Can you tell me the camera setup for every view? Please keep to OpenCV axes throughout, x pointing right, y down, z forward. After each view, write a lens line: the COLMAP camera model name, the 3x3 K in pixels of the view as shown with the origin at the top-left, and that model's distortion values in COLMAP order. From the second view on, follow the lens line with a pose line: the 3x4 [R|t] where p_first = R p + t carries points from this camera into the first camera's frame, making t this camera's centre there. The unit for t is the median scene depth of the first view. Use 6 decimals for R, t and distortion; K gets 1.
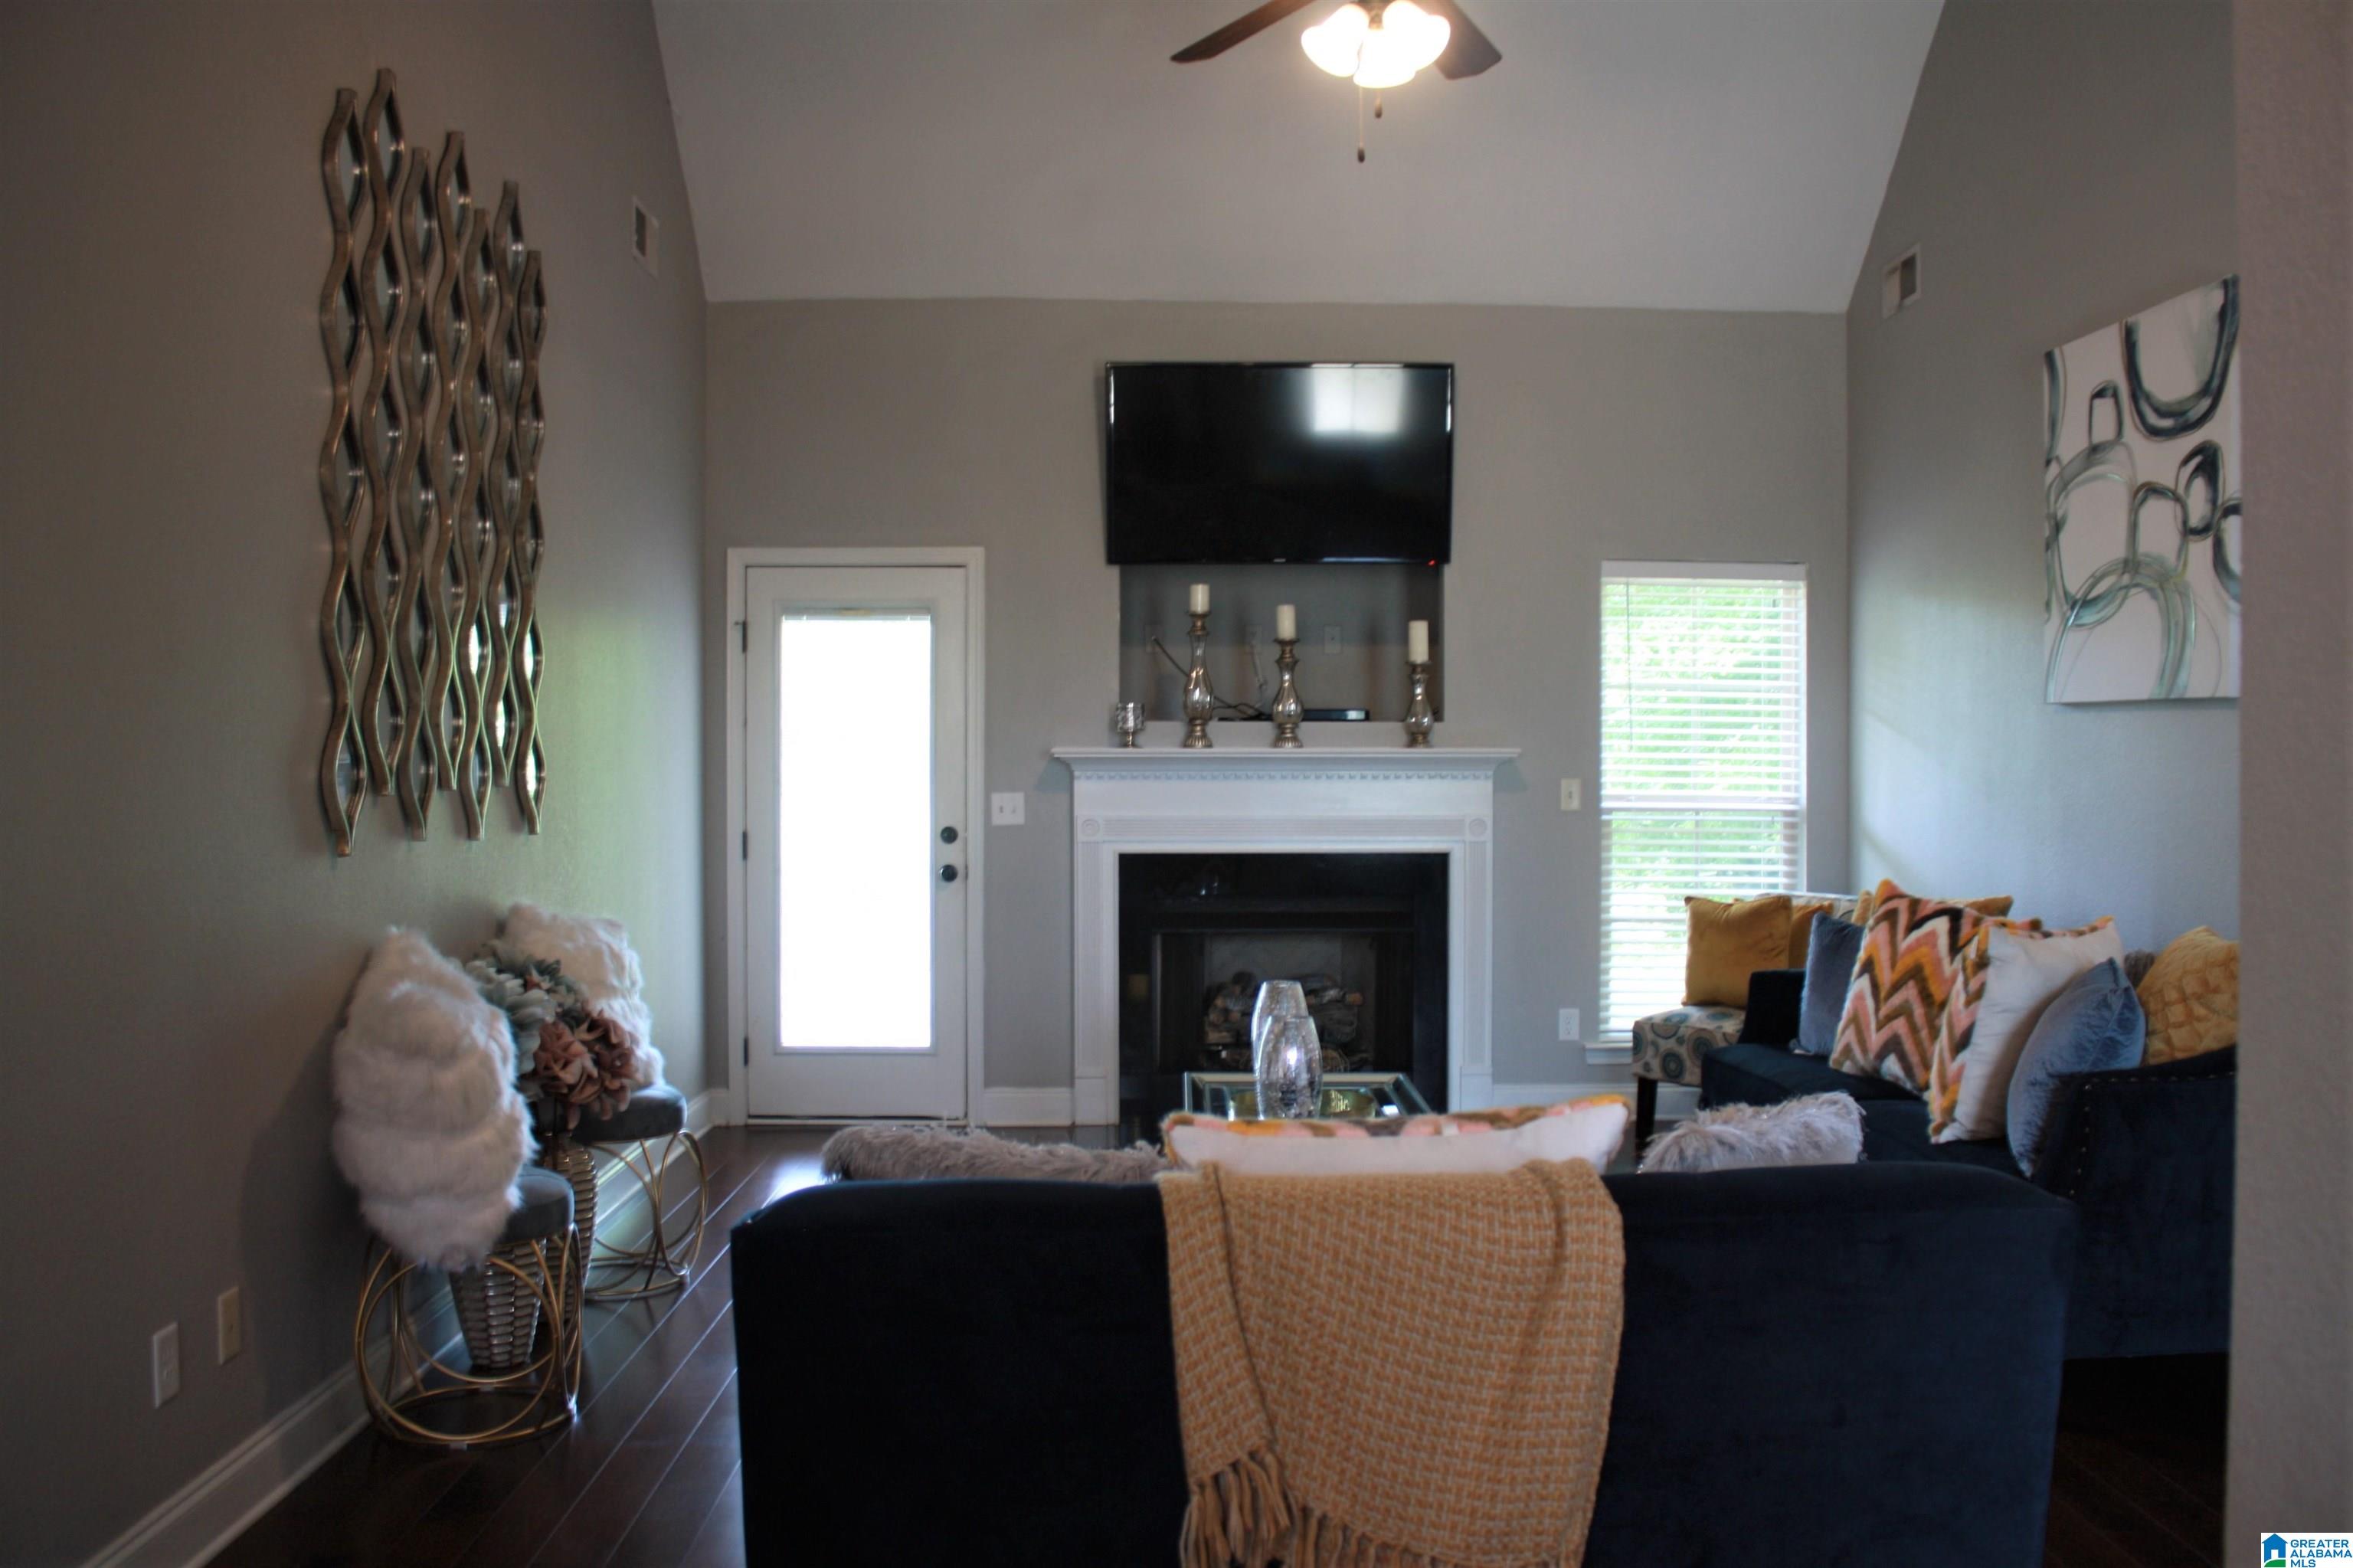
lens RADIAL K [[2054.8, 0, 1237.1], [0, 2054.8, 783.6], [0, 0, 1]] dist [-0.242603, 0.146429]
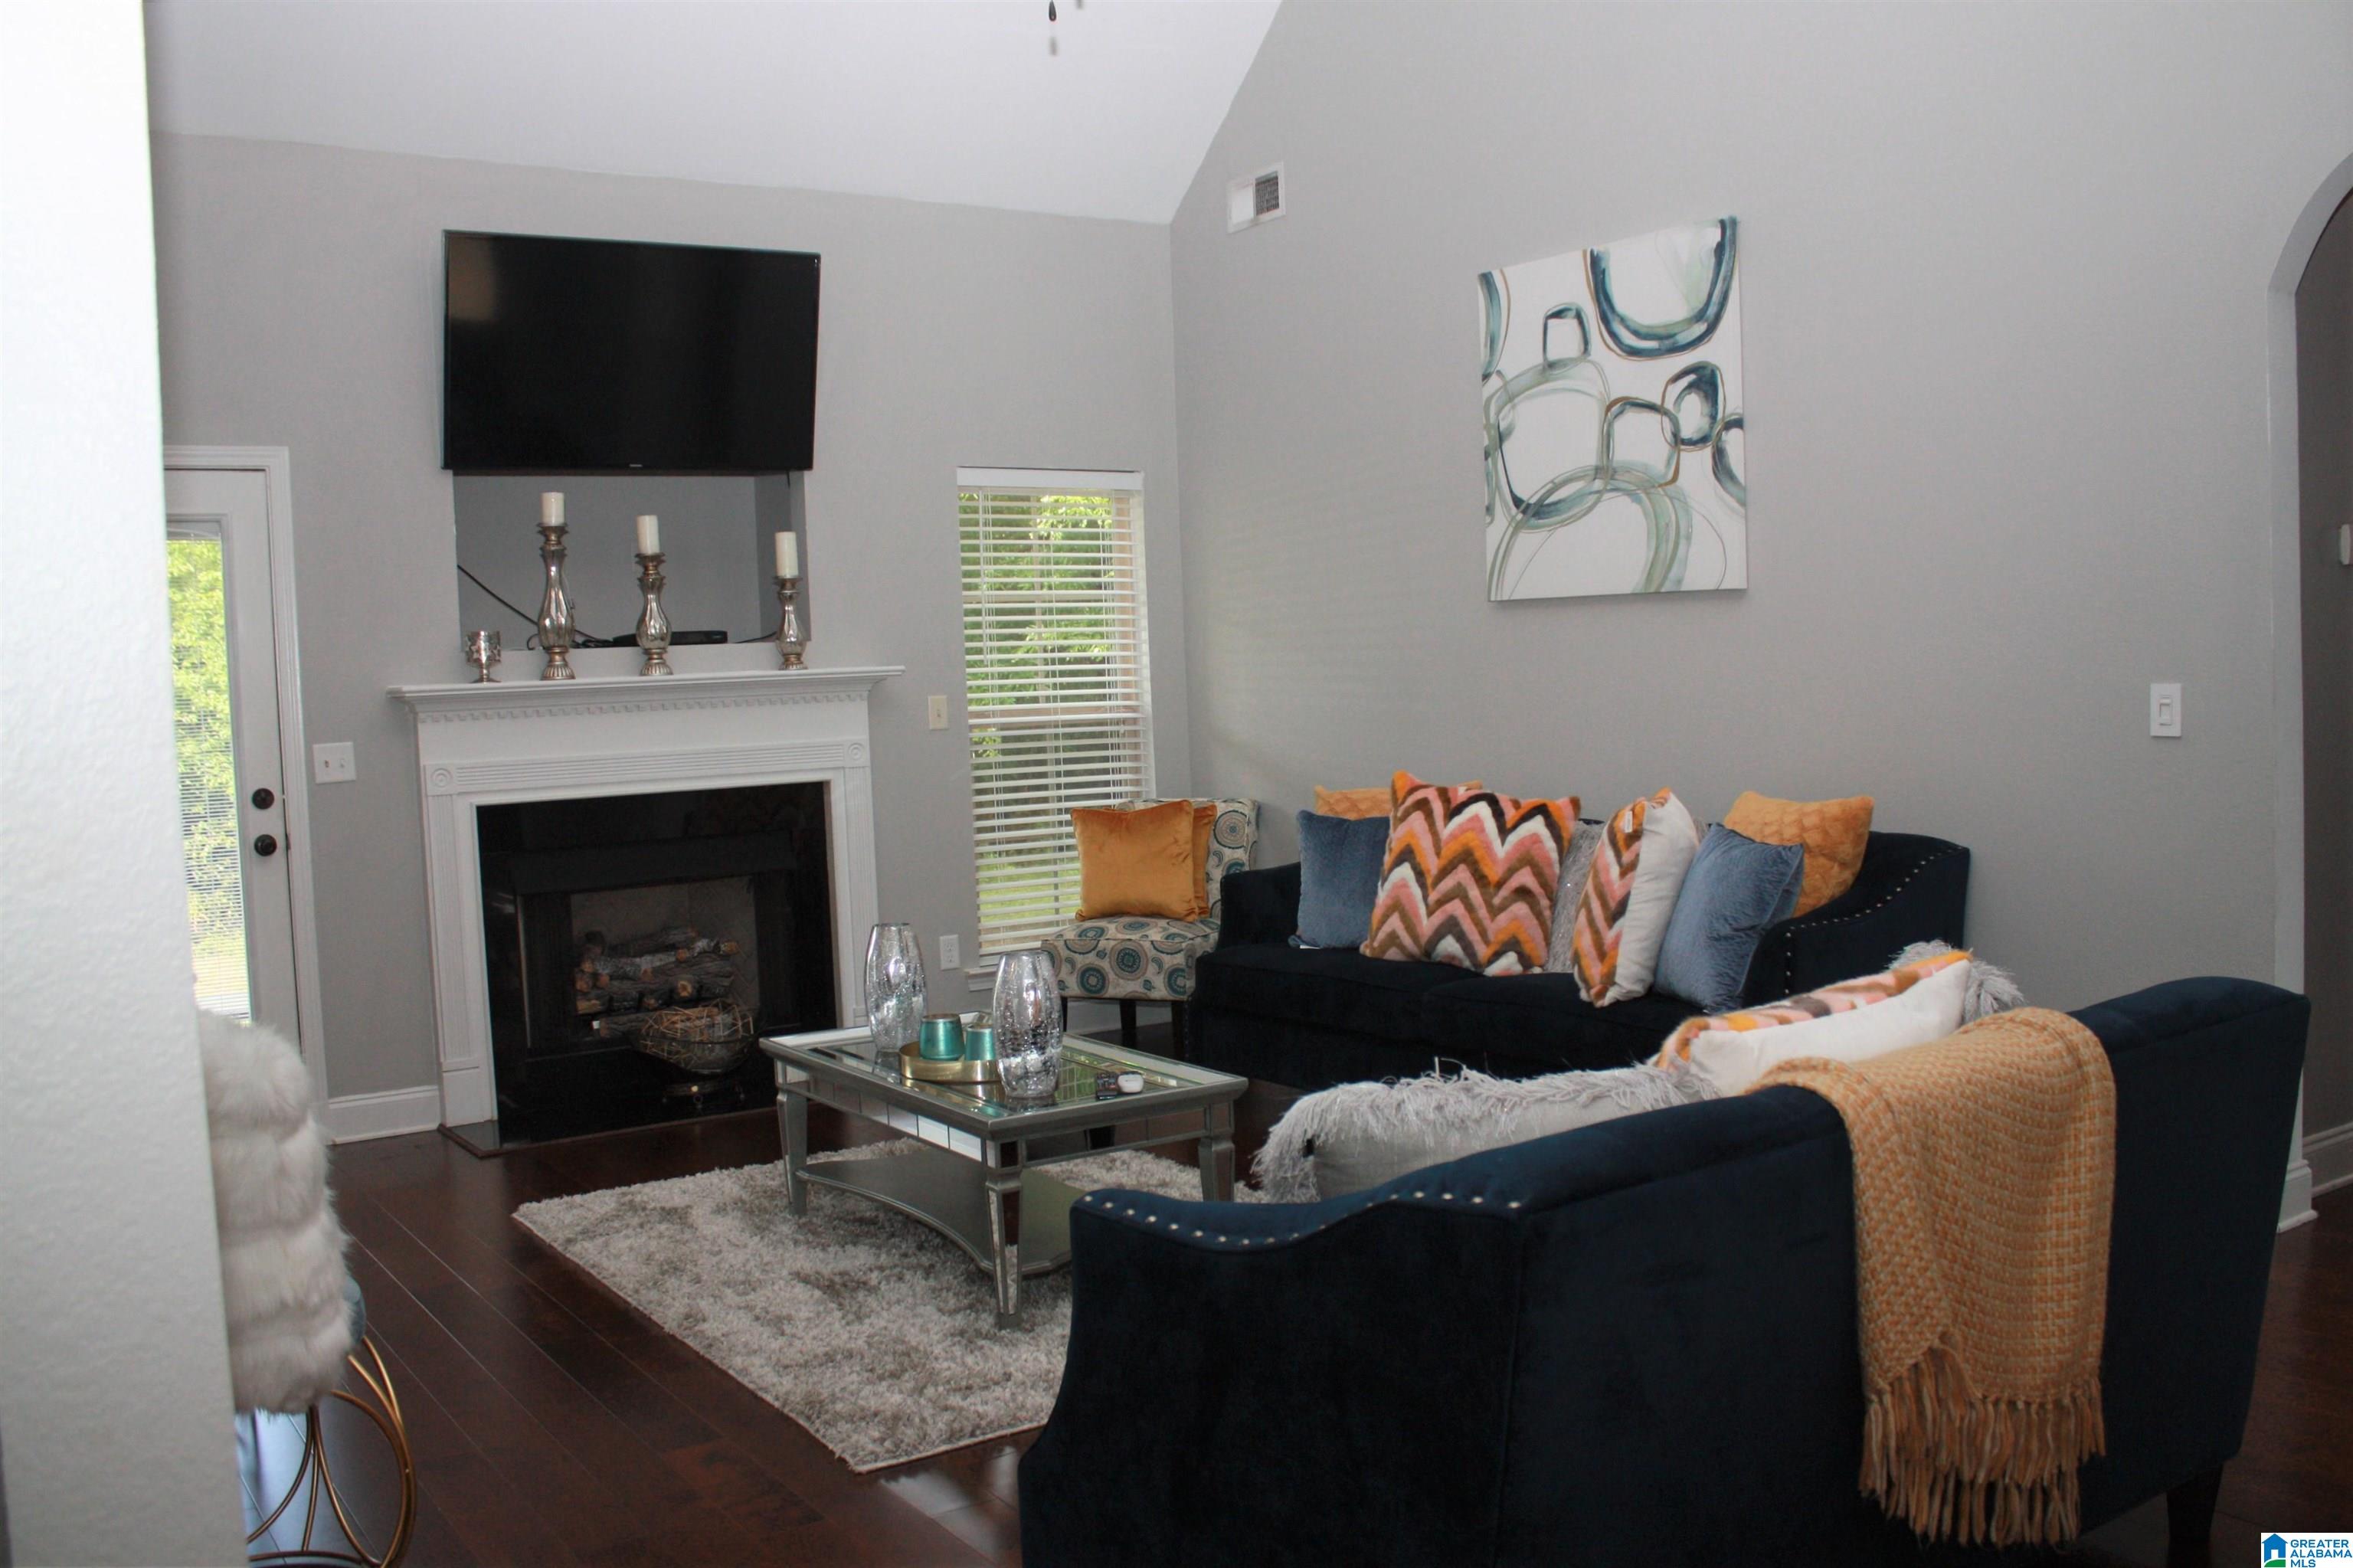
lens RADIAL K [[2054.8, 0, 1237.1], [0, 2054.8, 783.6], [0, 0, 1]] dist [-0.242603, 0.146429]
pose [[0.819854, -0.065339, 0.568833, -0.360053], [0.046037, 0.997773, 0.048256, -0.001367], [-0.570719, -0.013376, 0.821036, 0.176921]]
